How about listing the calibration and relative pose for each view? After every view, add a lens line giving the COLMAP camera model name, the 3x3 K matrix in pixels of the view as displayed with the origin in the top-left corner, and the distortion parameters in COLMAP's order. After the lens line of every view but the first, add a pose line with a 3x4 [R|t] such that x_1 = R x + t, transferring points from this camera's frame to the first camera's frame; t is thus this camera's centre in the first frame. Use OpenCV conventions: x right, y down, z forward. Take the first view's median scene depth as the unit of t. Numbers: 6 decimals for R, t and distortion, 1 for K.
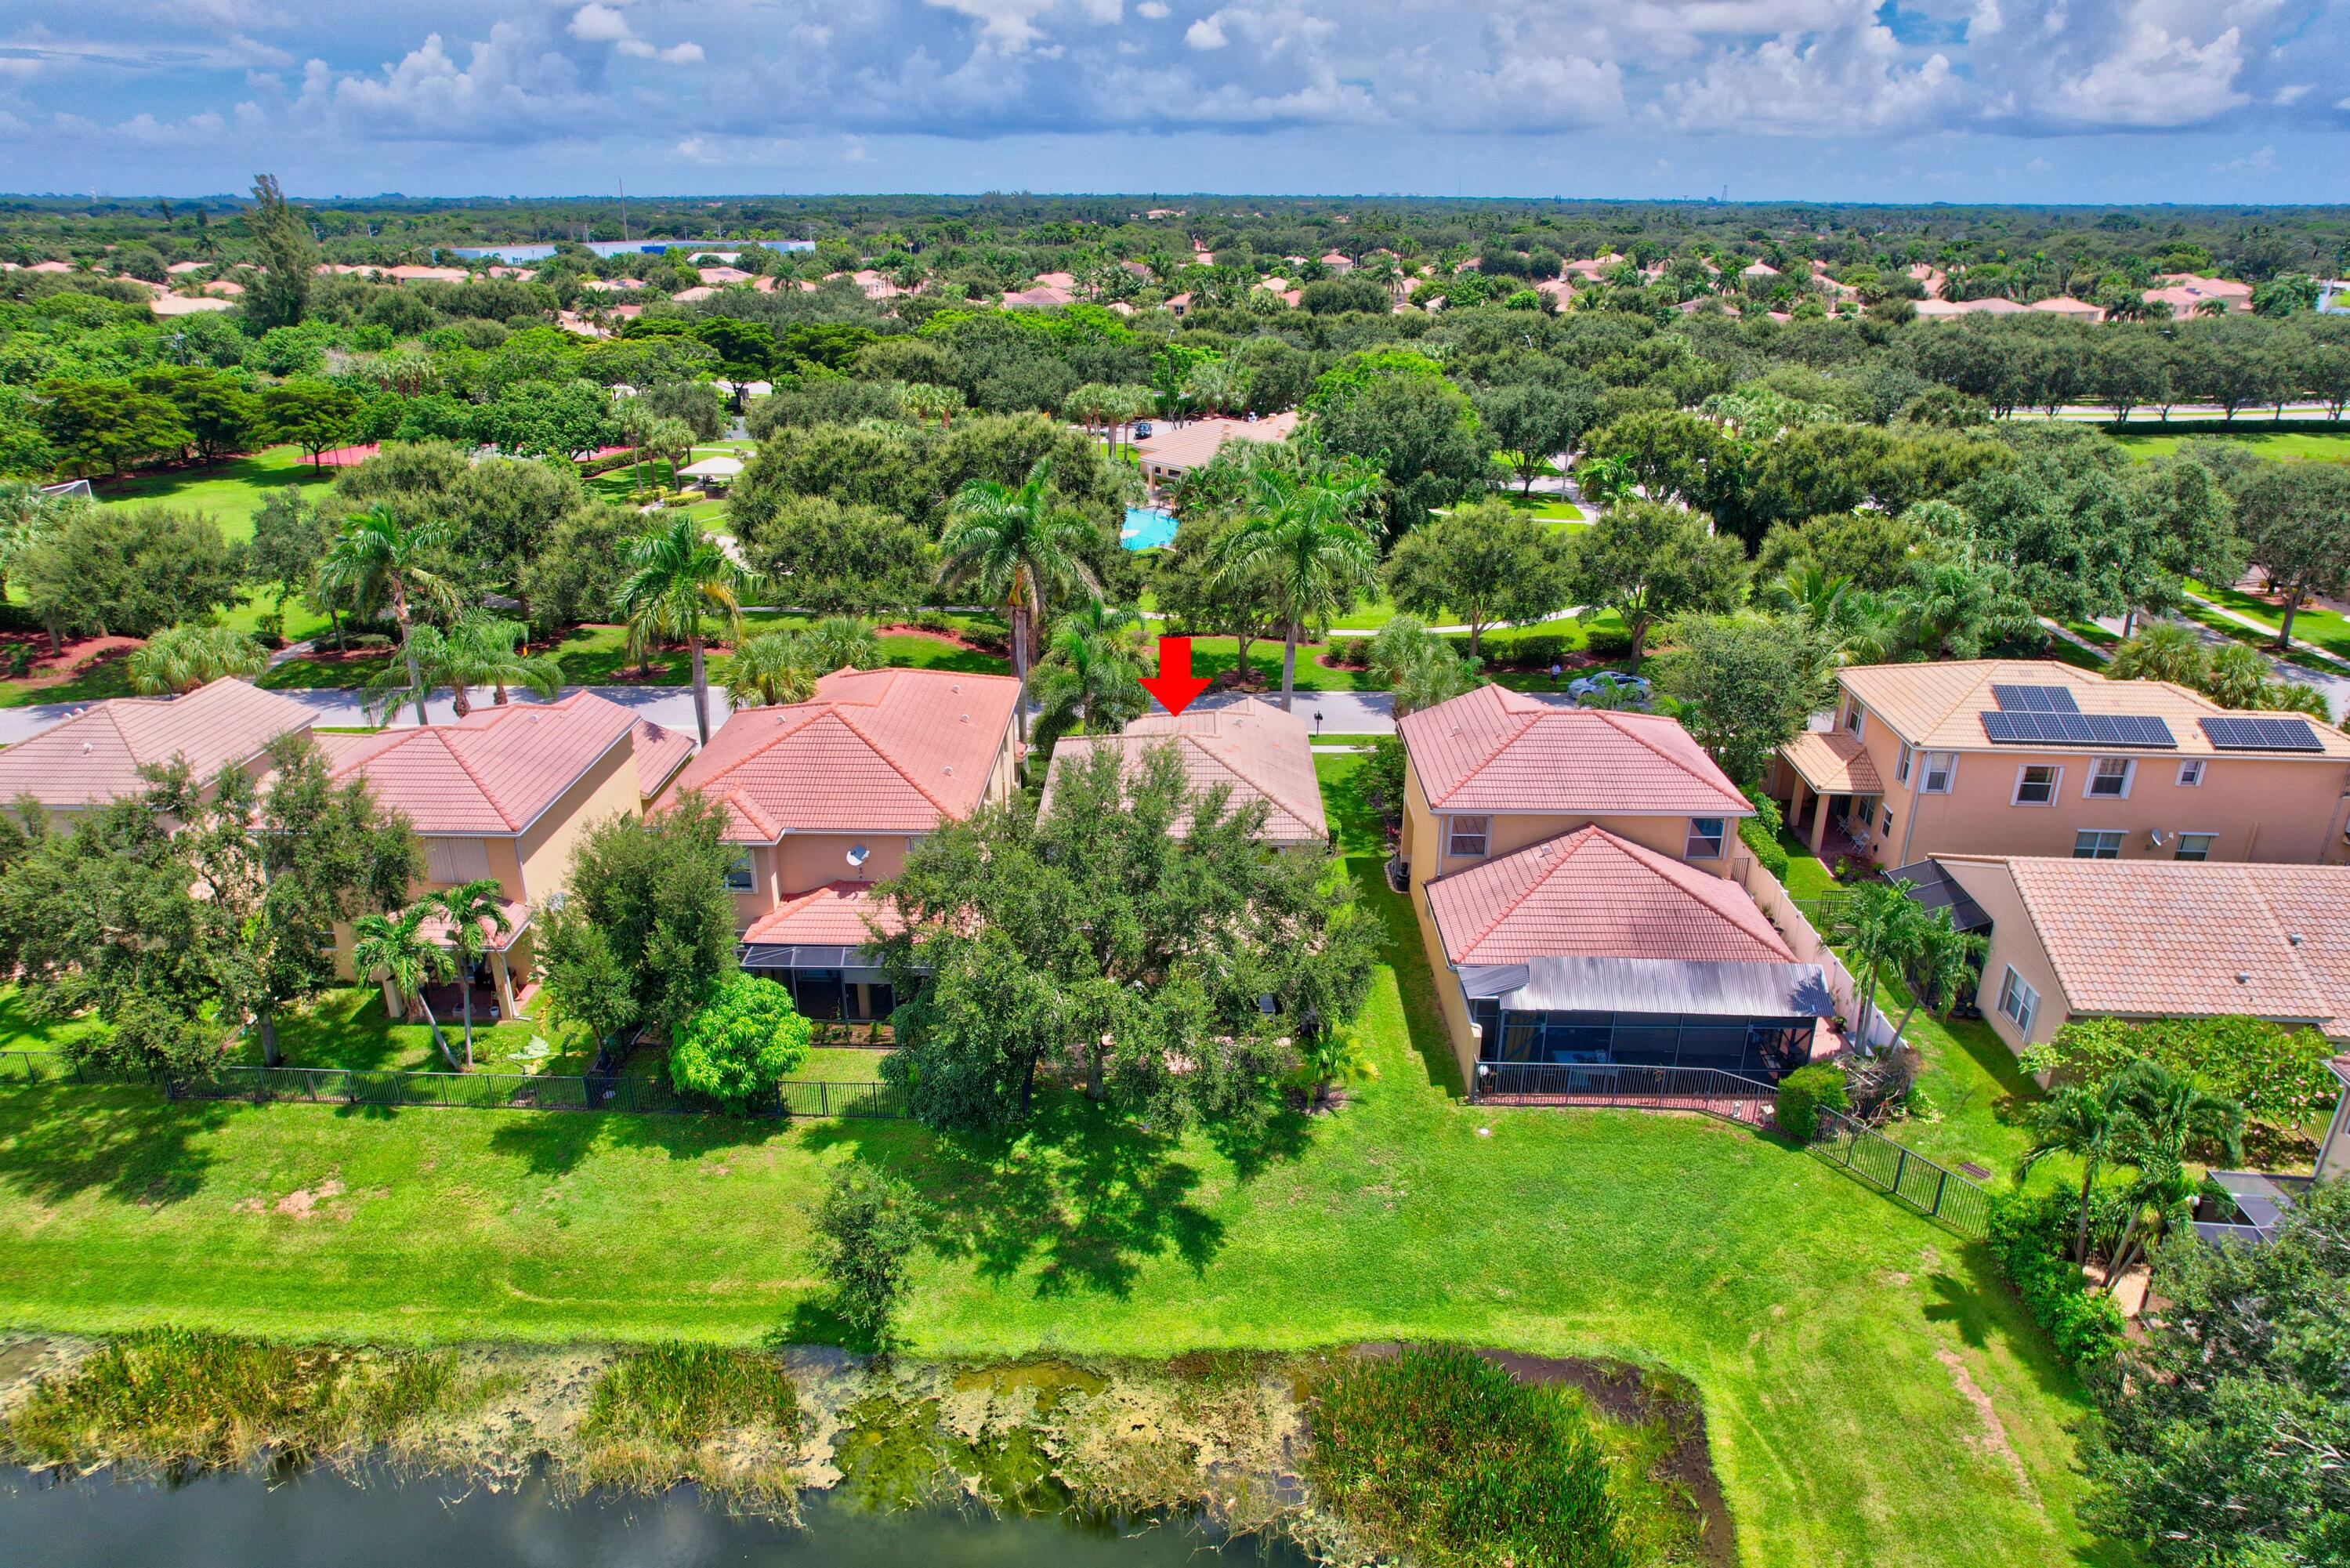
lens RADIAL K [[1504.4, 0, 1169.2], [0, 1504.4, 781.2], [0, 0, 1]] dist [-0.080422, 0.074862]
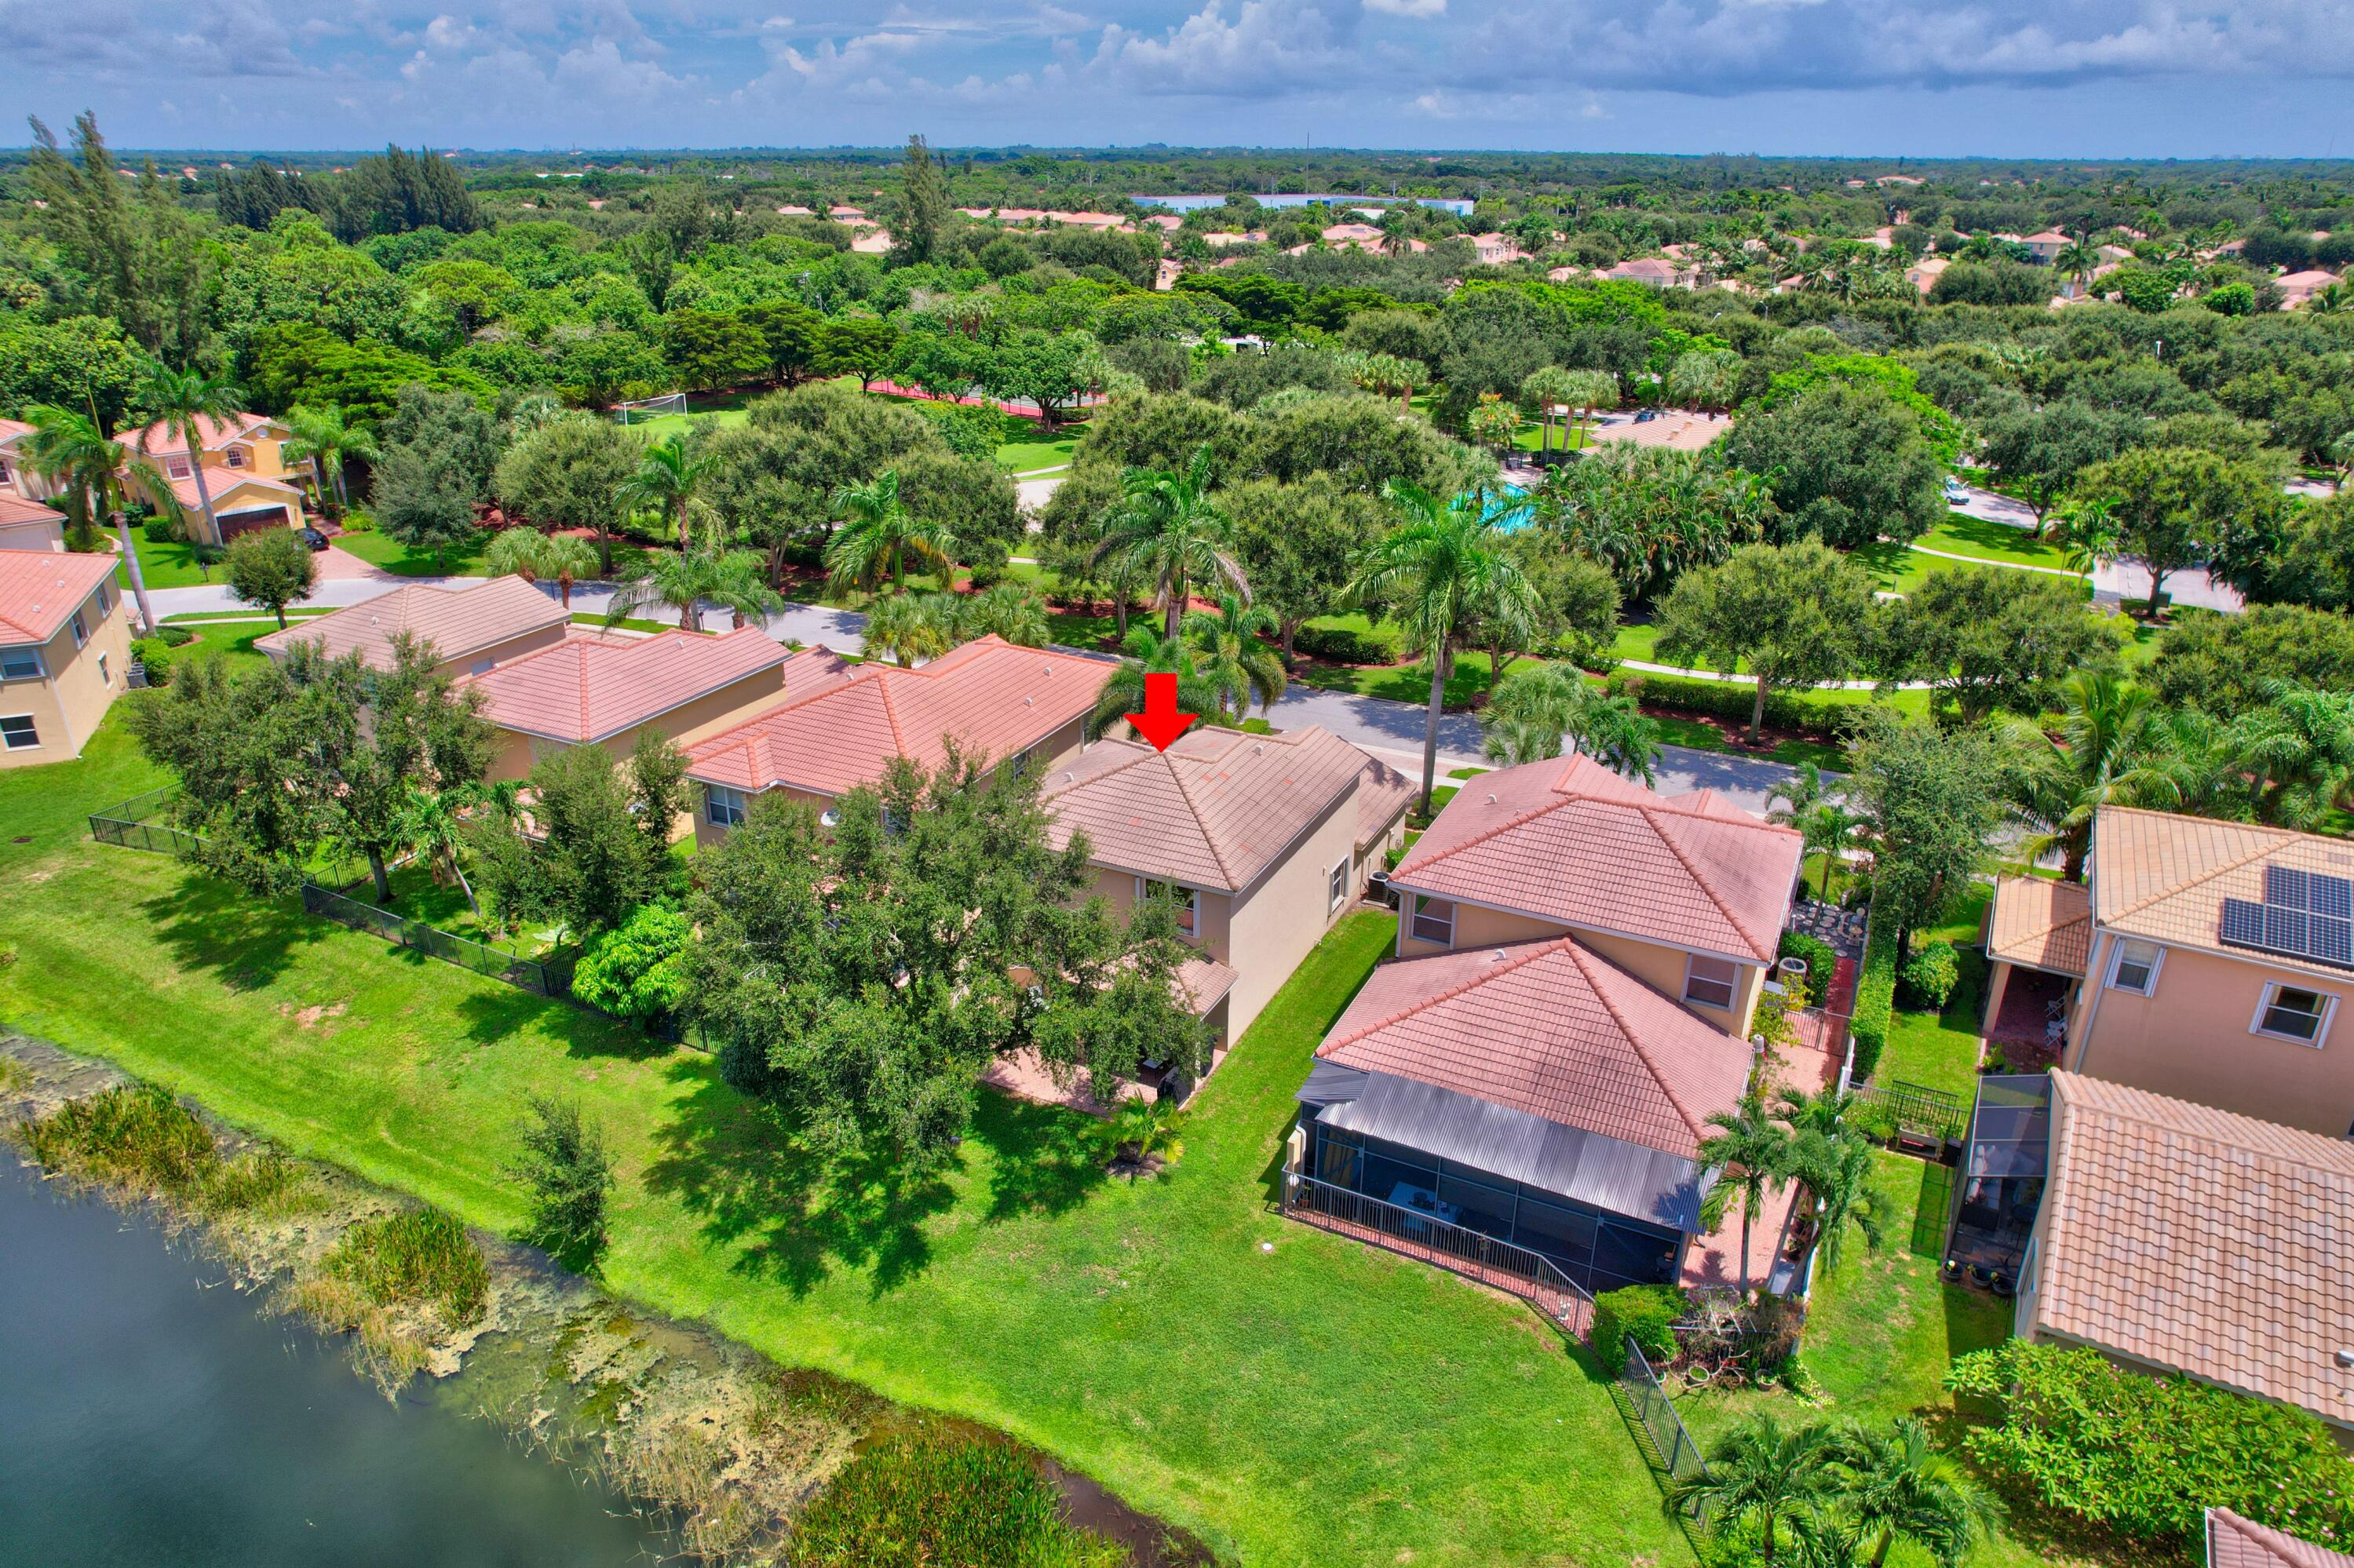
lens RADIAL K [[1506.8, 0, 1171.2], [0, 1506.8, 781.2], [0, 0, 1]] dist [-0.080422, 0.074862]
pose [[0.902034, 0.169694, -0.396911, 0.501173], [-0.159619, 0.985440, 0.058555, -0.089399], [0.401069, 0.010536, 0.915987, 0.165299]]
